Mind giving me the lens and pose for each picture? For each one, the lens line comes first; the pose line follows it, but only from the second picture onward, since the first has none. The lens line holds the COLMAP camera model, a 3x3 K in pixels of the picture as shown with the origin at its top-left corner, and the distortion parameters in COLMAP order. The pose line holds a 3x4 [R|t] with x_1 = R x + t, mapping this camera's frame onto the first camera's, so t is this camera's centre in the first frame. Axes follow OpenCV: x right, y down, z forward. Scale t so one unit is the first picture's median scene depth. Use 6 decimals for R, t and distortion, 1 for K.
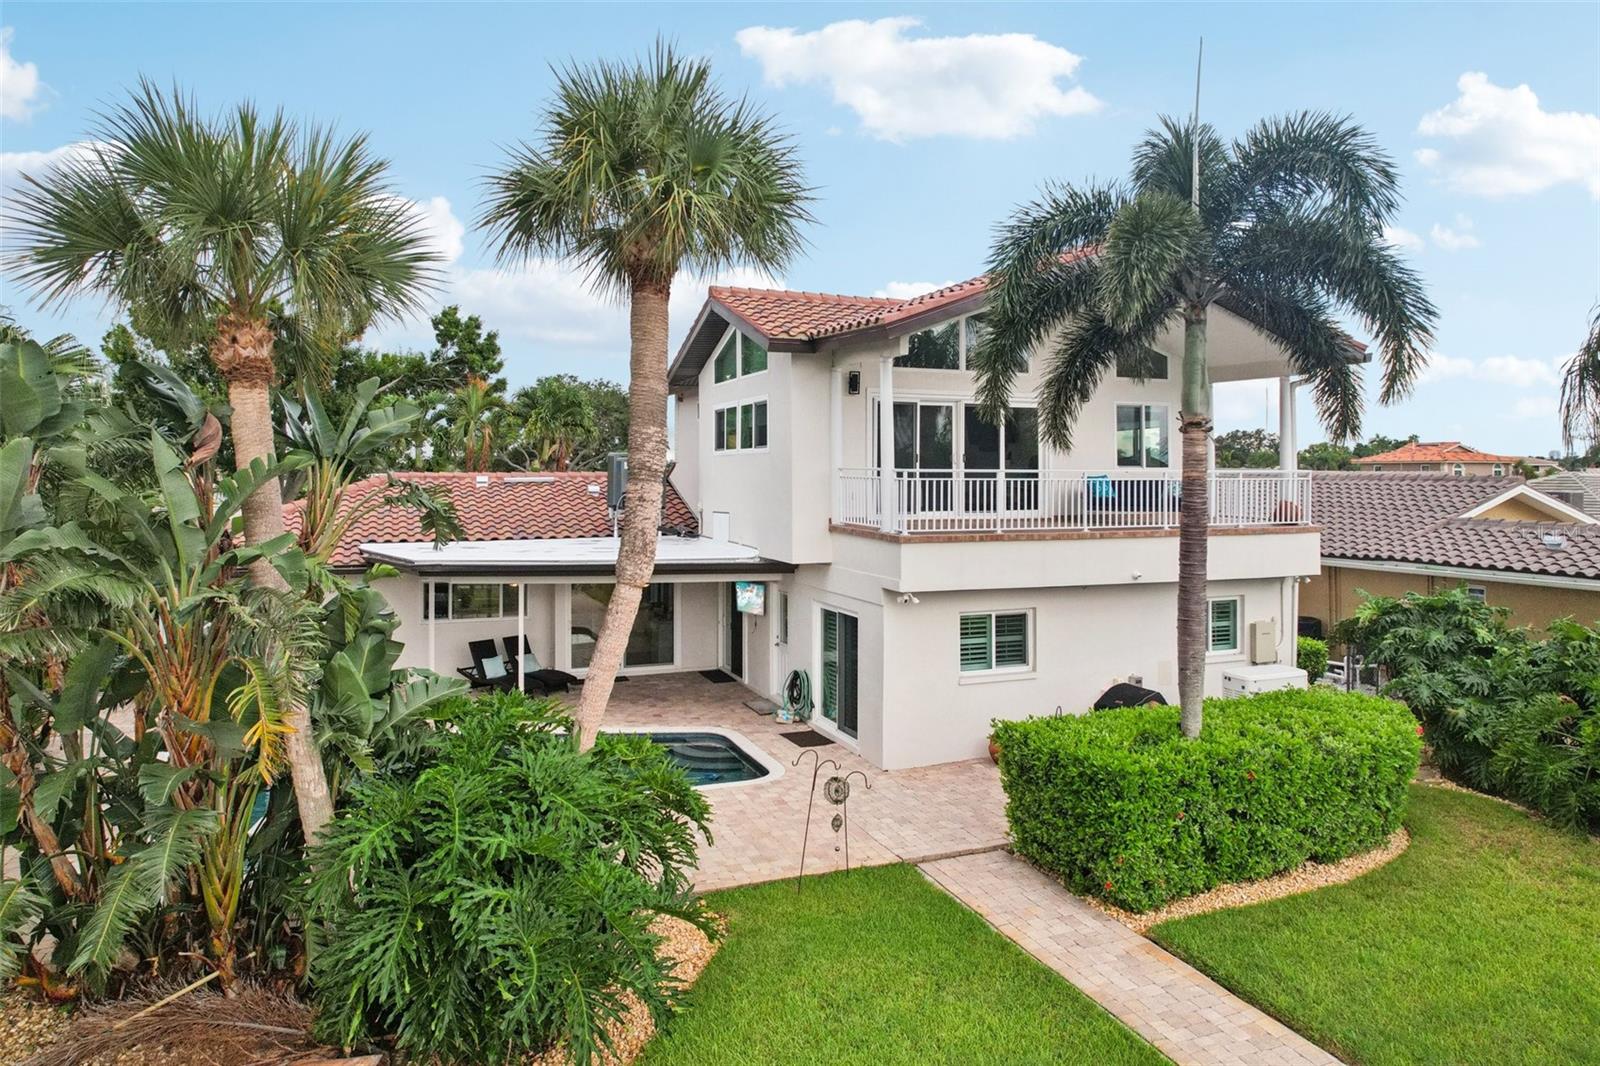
lens RADIAL K [[1023.2, 0, 797.0], [0, 1023.2, 457.7], [0, 0, 1]] dist [-0.049112, 0.000005]
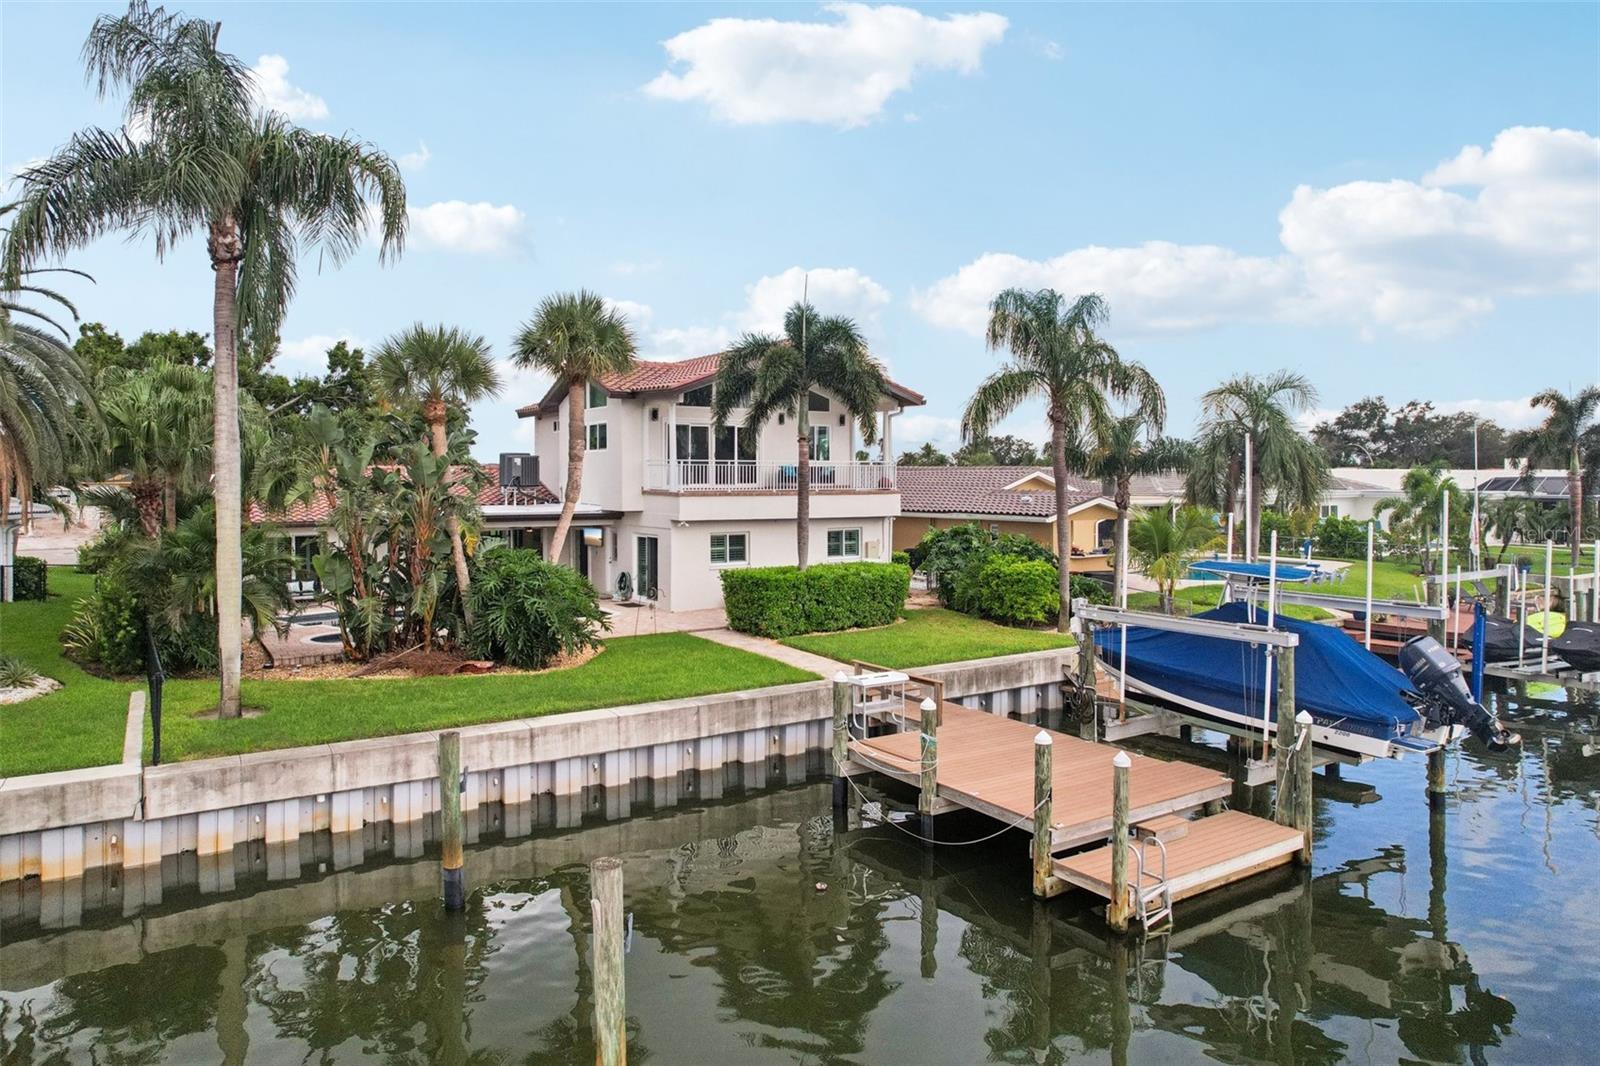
lens RADIAL K [[1023.2, 0, 797.0], [0, 1023.2, 457.7], [0, 0, 1]] dist [-0.049112, 0.000005]
pose [[0.979123, -0.000051, 0.203271, -0.072156], [0.000904, 0.999991, -0.004102, 0.014331], [-0.203269, 0.004200, 0.979114, -0.906090]]
